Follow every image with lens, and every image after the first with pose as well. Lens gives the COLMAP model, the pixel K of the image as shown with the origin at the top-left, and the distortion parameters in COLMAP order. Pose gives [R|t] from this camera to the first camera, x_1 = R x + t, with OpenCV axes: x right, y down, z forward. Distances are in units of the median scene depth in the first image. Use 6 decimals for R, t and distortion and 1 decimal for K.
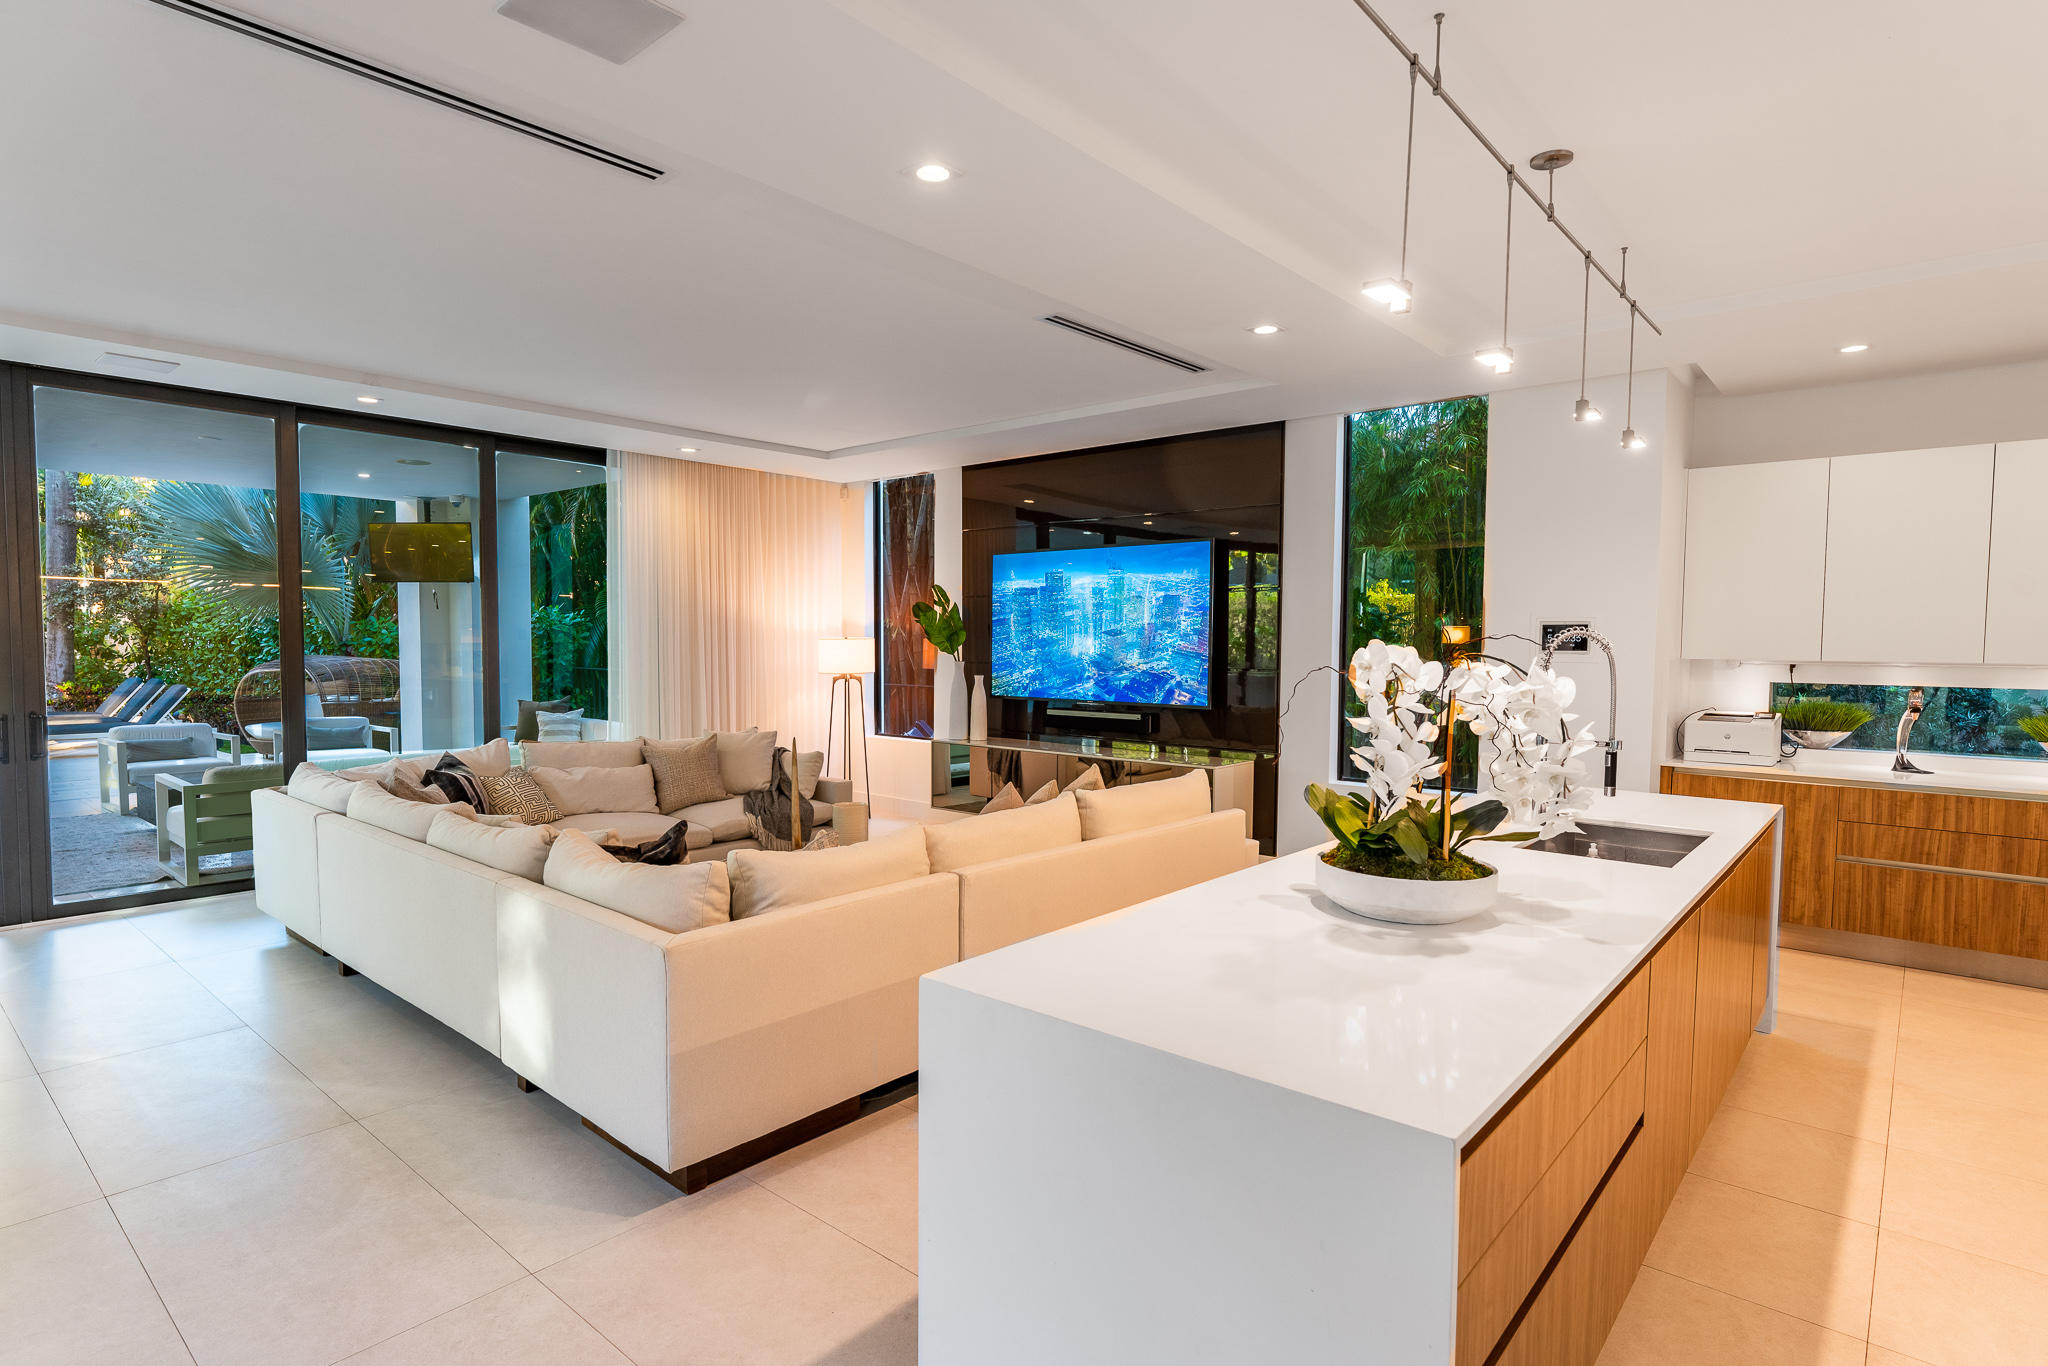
lens RADIAL K [[1060.8, 0, 1024.6], [0, 1060.8, 685.2], [0, 0, 1]] dist [0.001693, 0.000219]
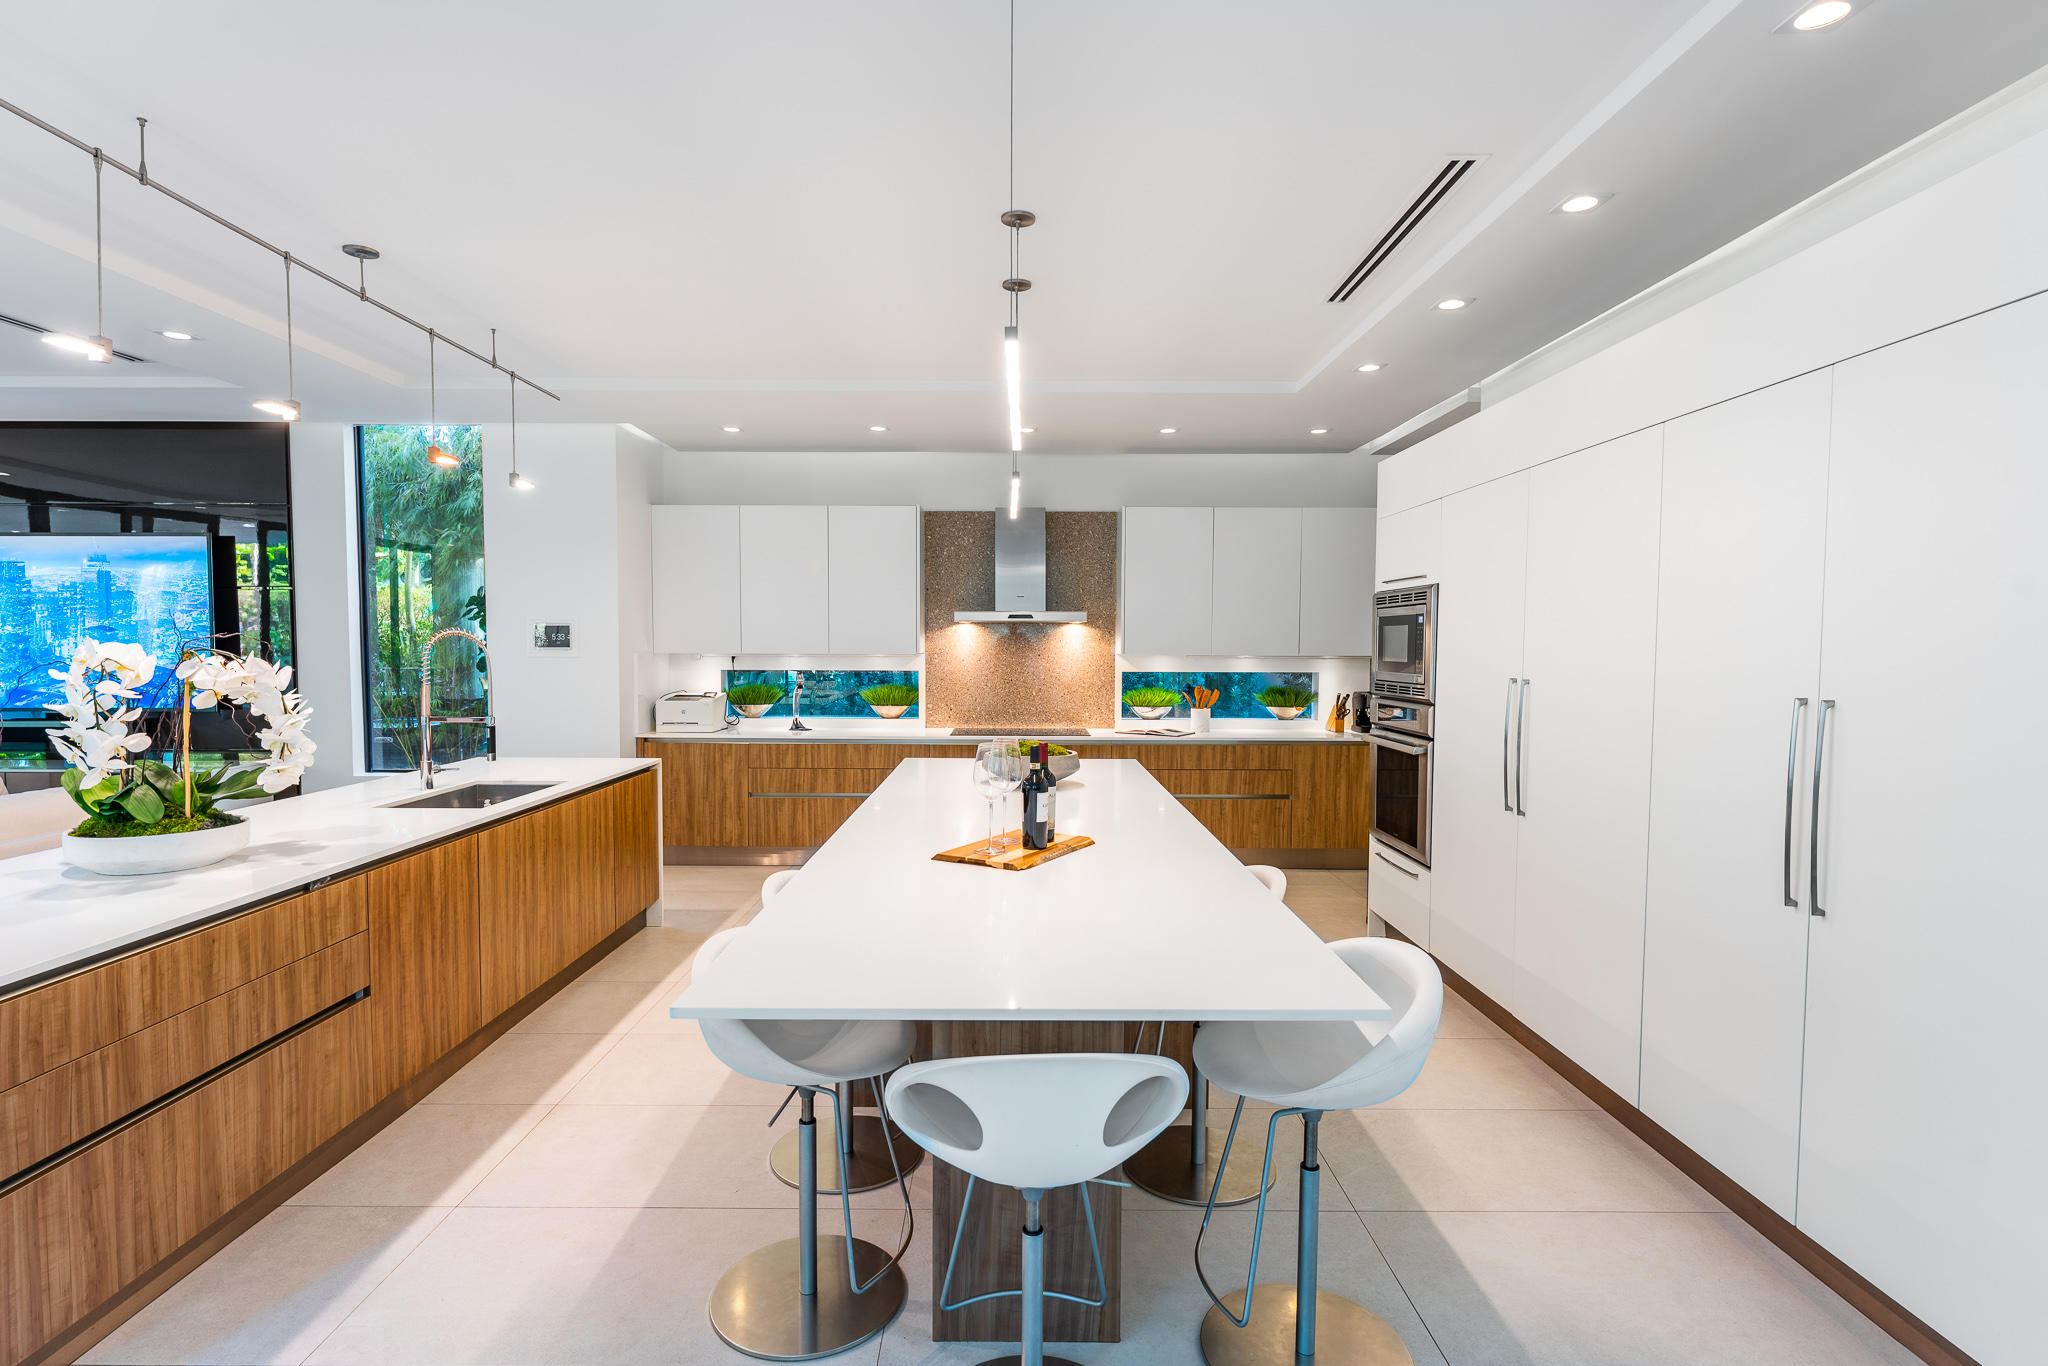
lens RADIAL K [[1017.3, 0, 1019.3], [0, 1017.3, 691.1], [0, 0, 1]] dist [-0.002769, -0.001239]
pose [[0.758413, -0.036390, 0.650758, 0.170540], [0.031226, 0.999322, 0.019490, 0.011970], [-0.651026, 0.005539, 0.759035, -0.235593]]
